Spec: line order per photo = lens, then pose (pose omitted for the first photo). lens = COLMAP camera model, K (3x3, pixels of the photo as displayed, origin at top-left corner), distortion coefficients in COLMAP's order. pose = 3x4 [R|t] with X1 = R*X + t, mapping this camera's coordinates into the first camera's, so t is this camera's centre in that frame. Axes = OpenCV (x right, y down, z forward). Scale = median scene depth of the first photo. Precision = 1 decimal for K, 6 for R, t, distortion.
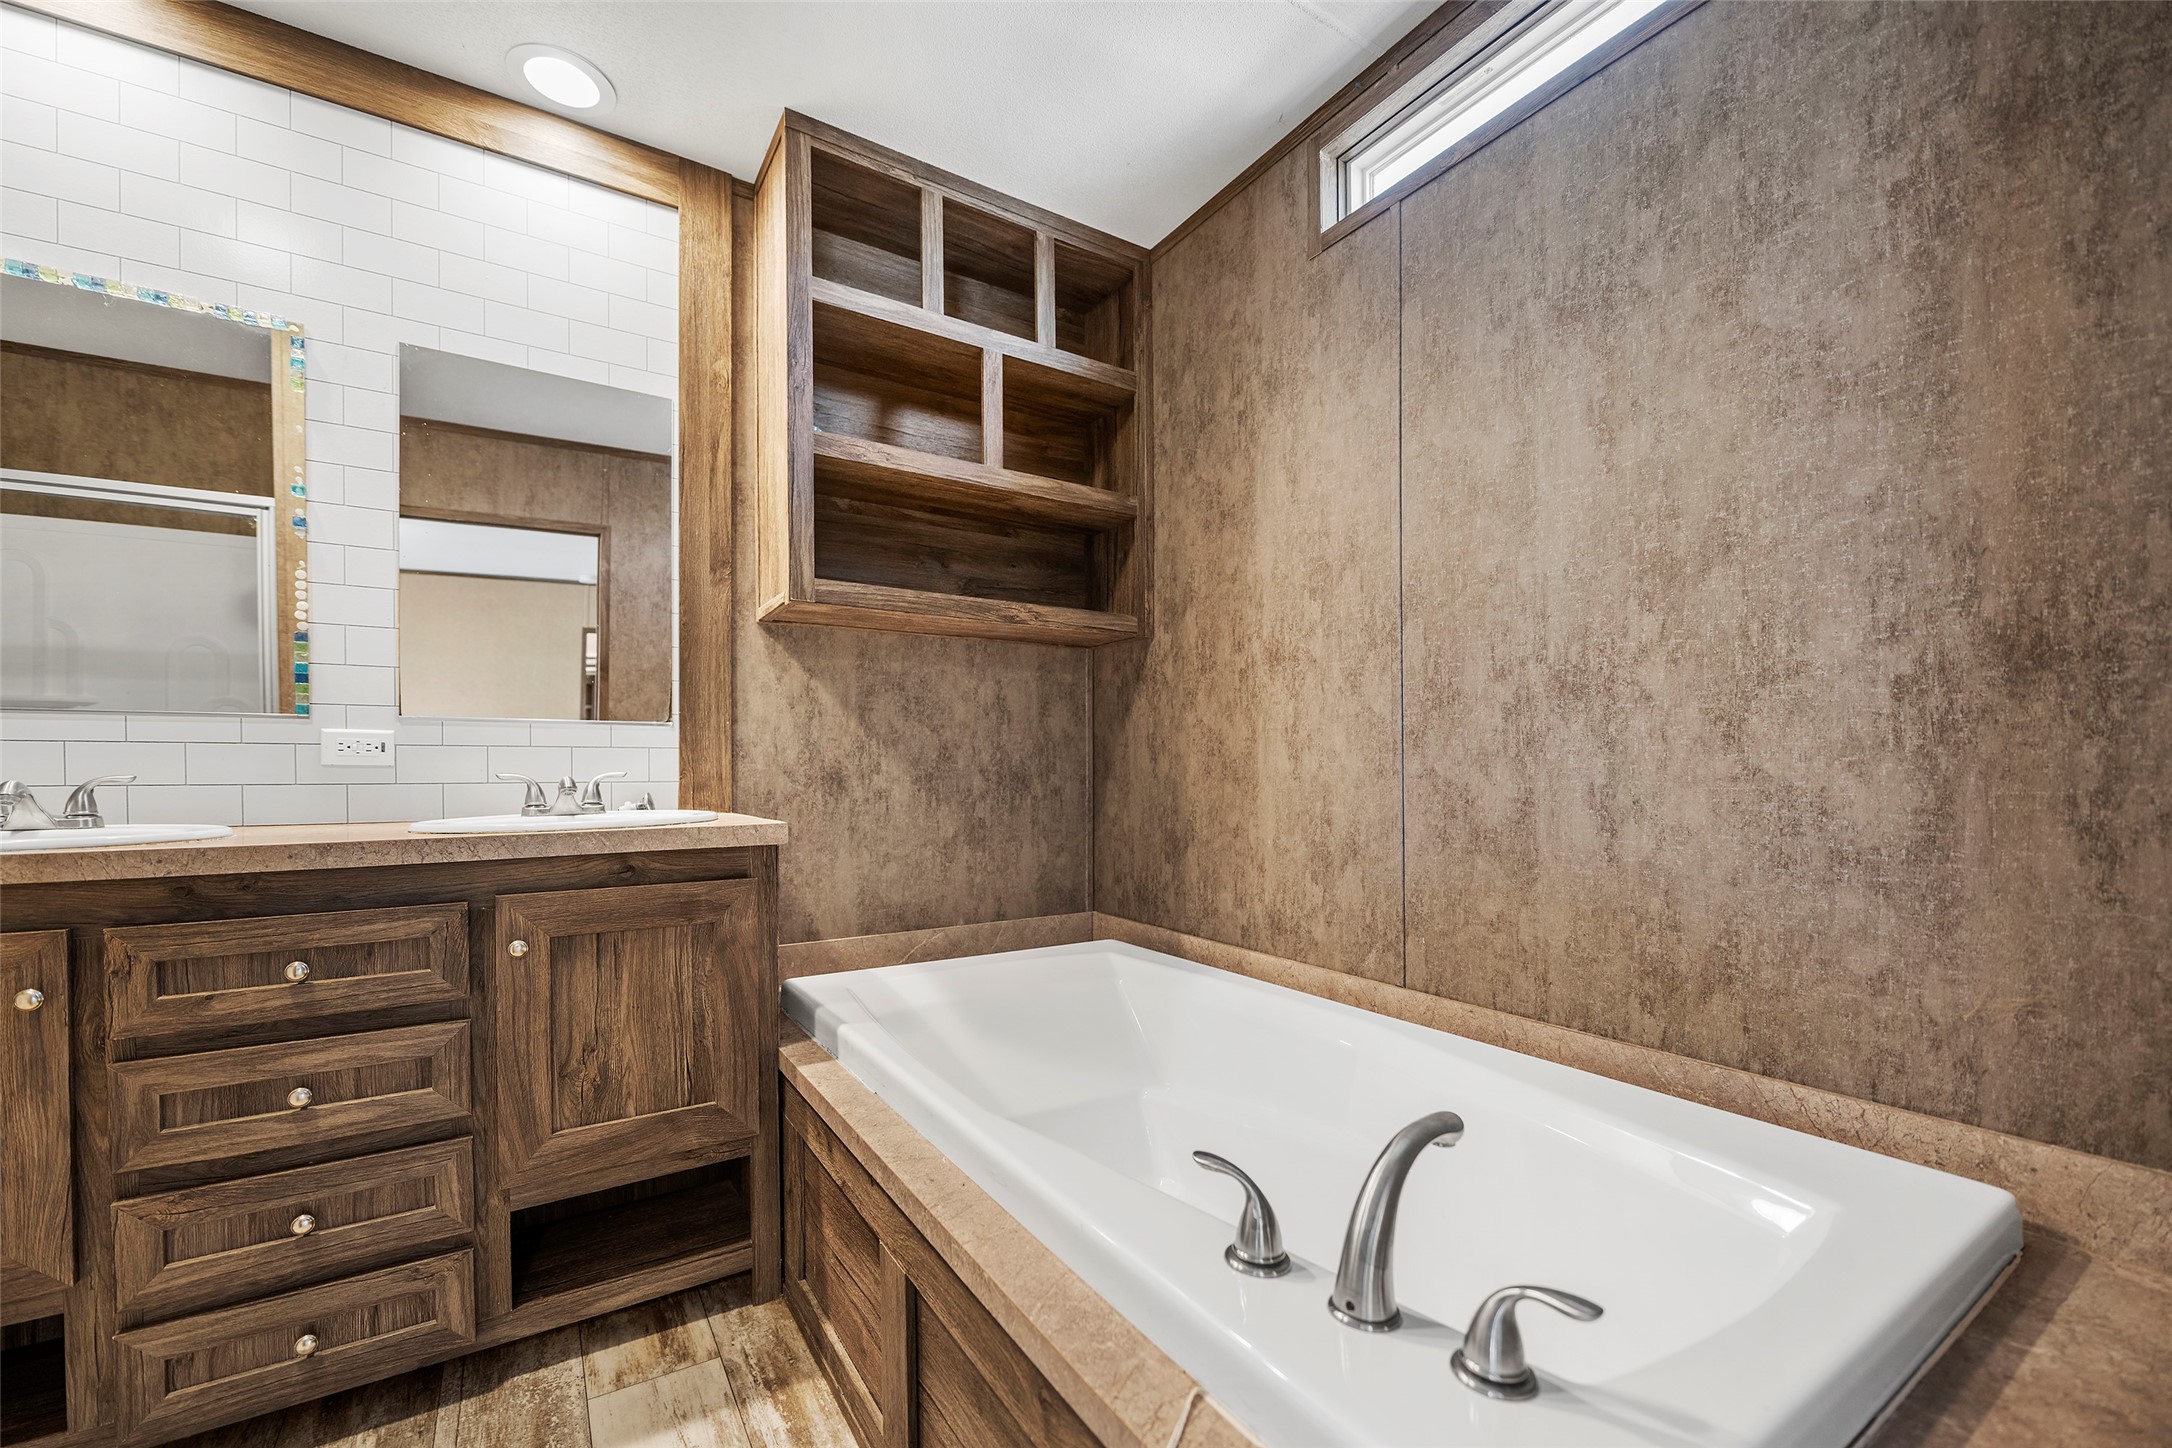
lens RADIAL K [[865.4, 0, 1072.7], [0, 865.4, 764.4], [0, 0, 1]] dist [-0.008483, -0.000099]
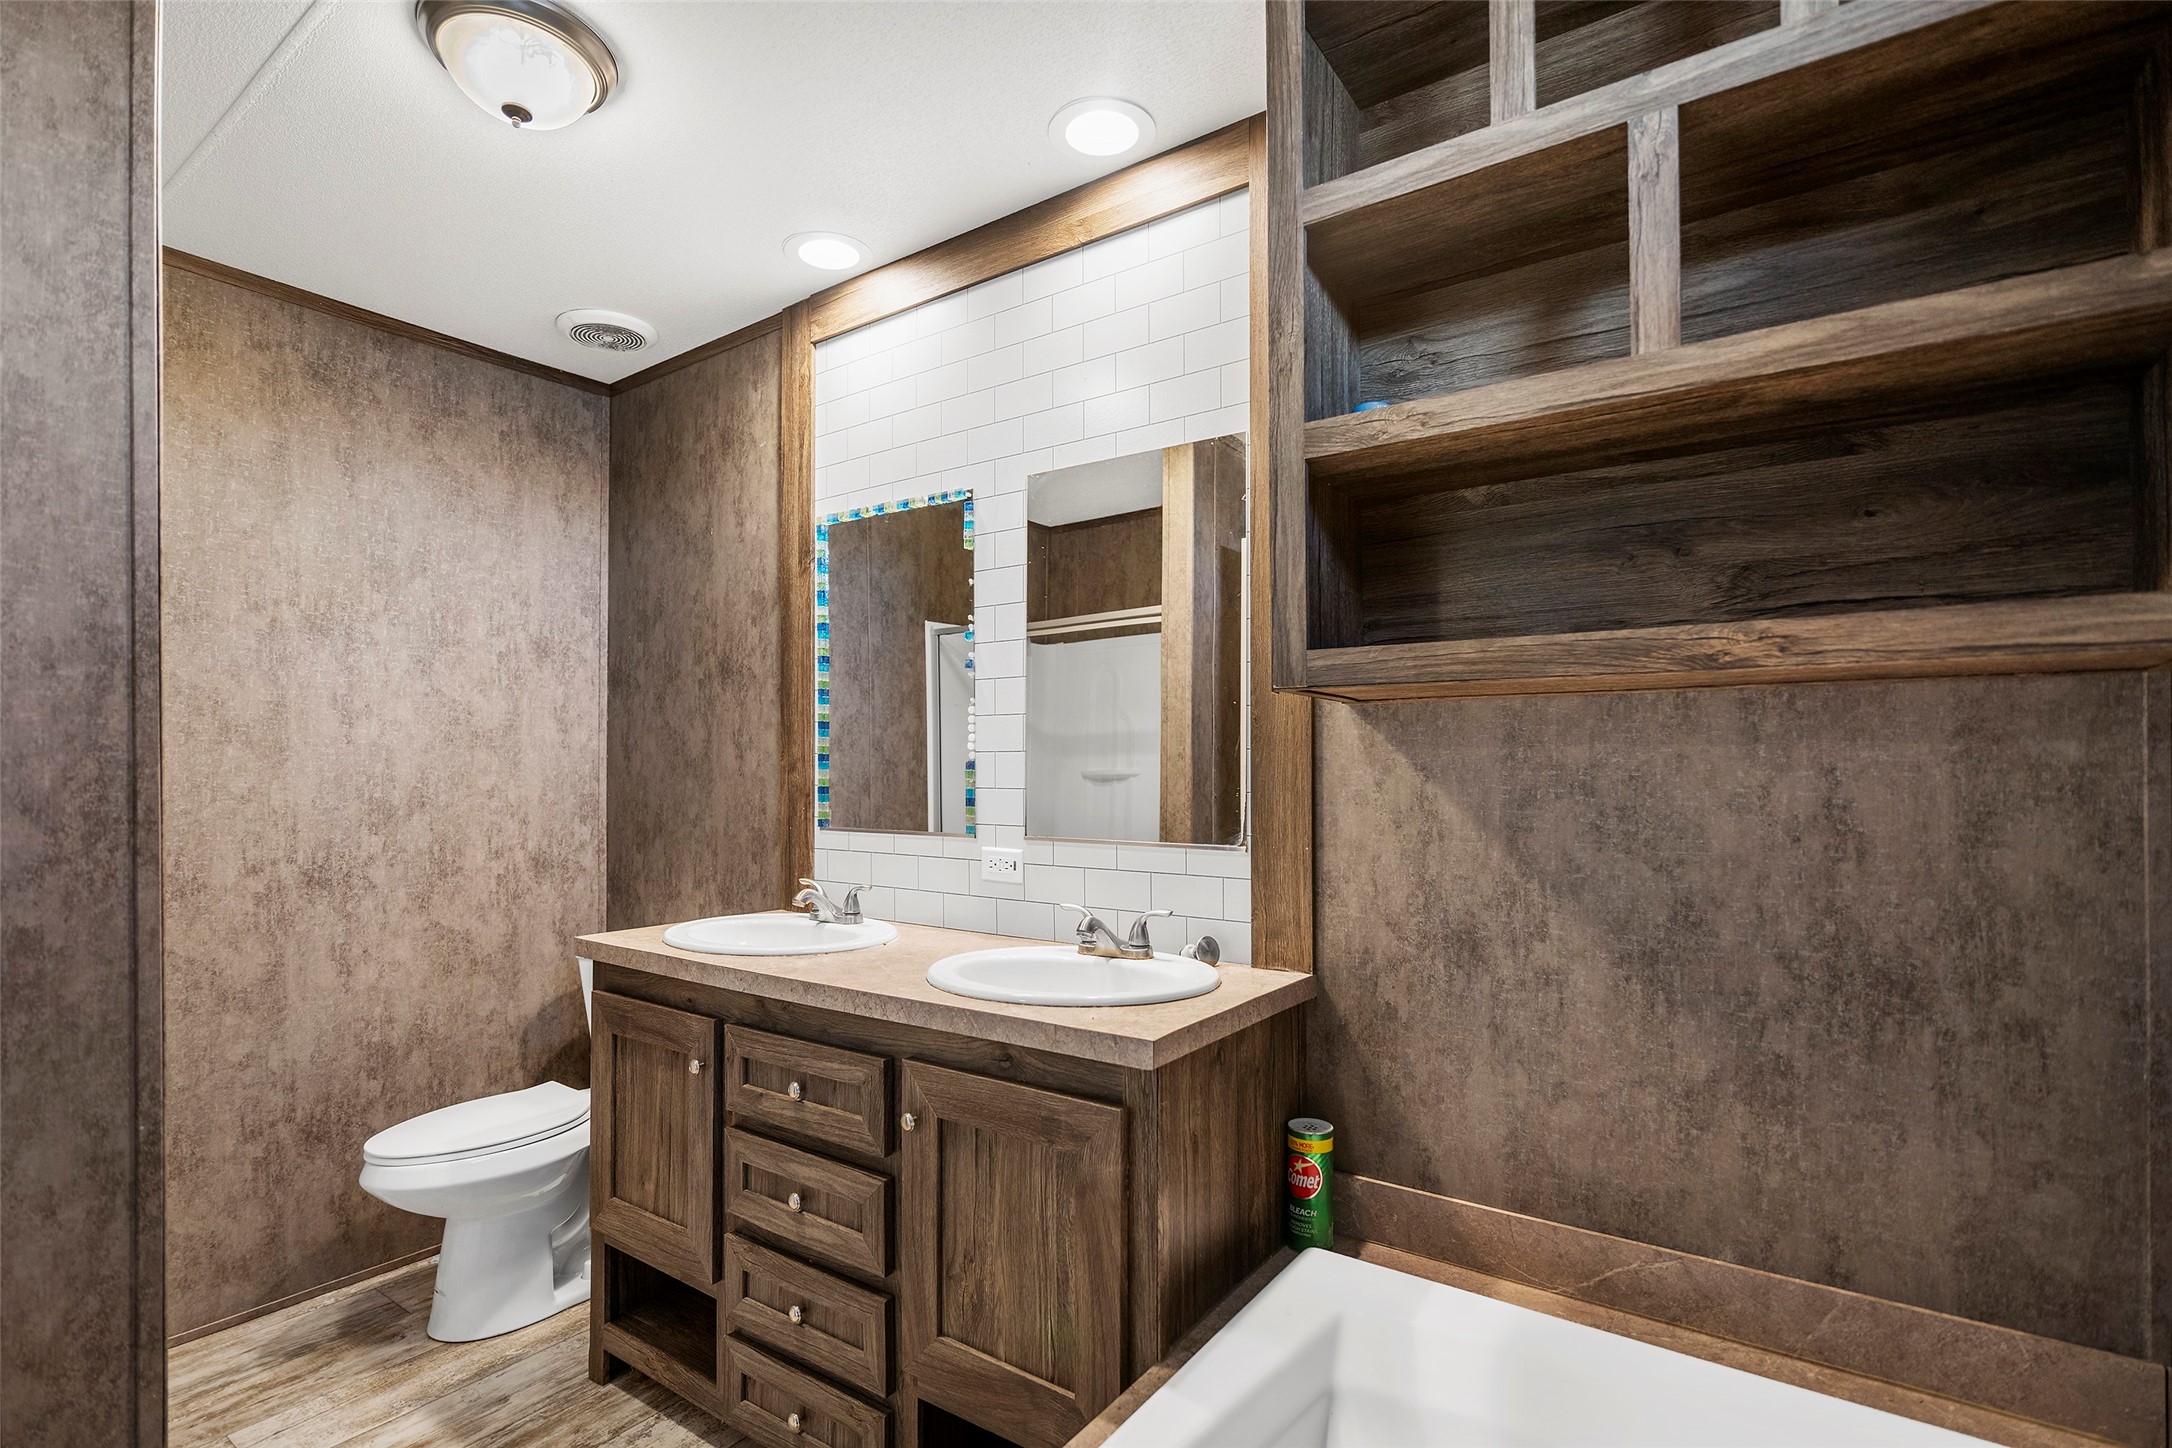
lens RADIAL K [[996.6, 0, 1161.8], [0, 996.6, 743.7], [0, 0, 1]] dist [-0.007068, -0.000679]
pose [[0.401539, -0.013089, -0.915748, 0.298885], [0.000715, 0.999902, -0.013979, -0.117415], [0.915841, 0.004959, 0.401509, 0.521550]]
